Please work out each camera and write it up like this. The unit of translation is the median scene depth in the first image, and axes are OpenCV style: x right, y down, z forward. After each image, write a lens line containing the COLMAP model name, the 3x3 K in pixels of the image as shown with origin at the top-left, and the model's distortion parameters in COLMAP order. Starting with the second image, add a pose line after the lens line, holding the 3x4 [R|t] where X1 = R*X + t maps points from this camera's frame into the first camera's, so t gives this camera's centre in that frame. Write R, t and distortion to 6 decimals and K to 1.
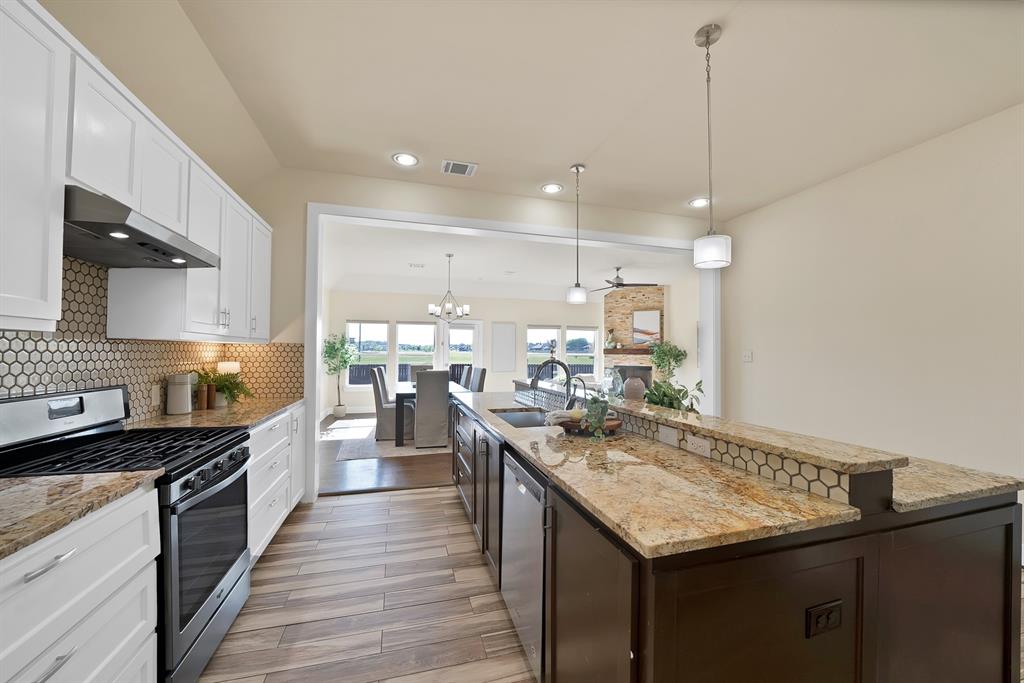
lens RADIAL K [[370.9, 0, 497.7], [0, 370.9, 346.0], [0, 0, 1]] dist [-0.020776, 0.002525]
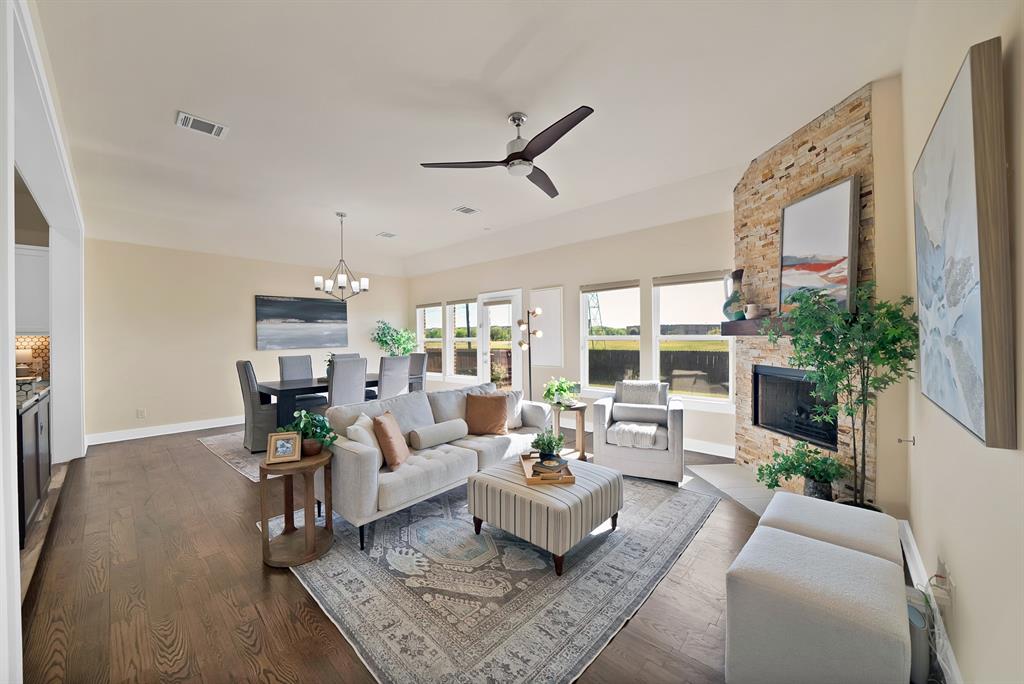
lens RADIAL K [[370.9, 0, 507.1], [0, 370.9, 338.6], [0, 0, 1]] dist [-0.020776, 0.002525]
pose [[0.558625, -0.011733, -0.829337, 0.511545], [0.029742, 0.999540, 0.005893, 0.016970], [0.828887, -0.027958, 0.558717, 0.604166]]
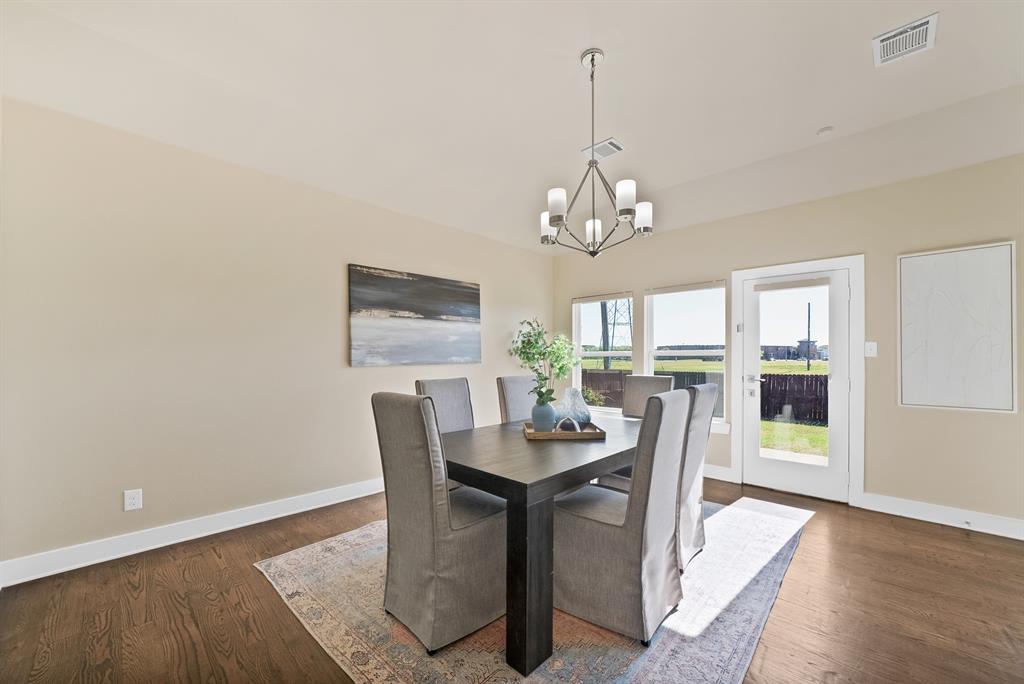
lens RADIAL K [[397.5, 0, 509.5], [0, 397.5, 356.0], [0, 0, 1]] dist [-0.015213, -0.000152]
pose [[0.527551, -0.009523, -0.849470, 0.106214], [0.016626, 0.999861, -0.000884, 0.021218], [0.849361, -0.013657, 0.527636, 0.526656]]
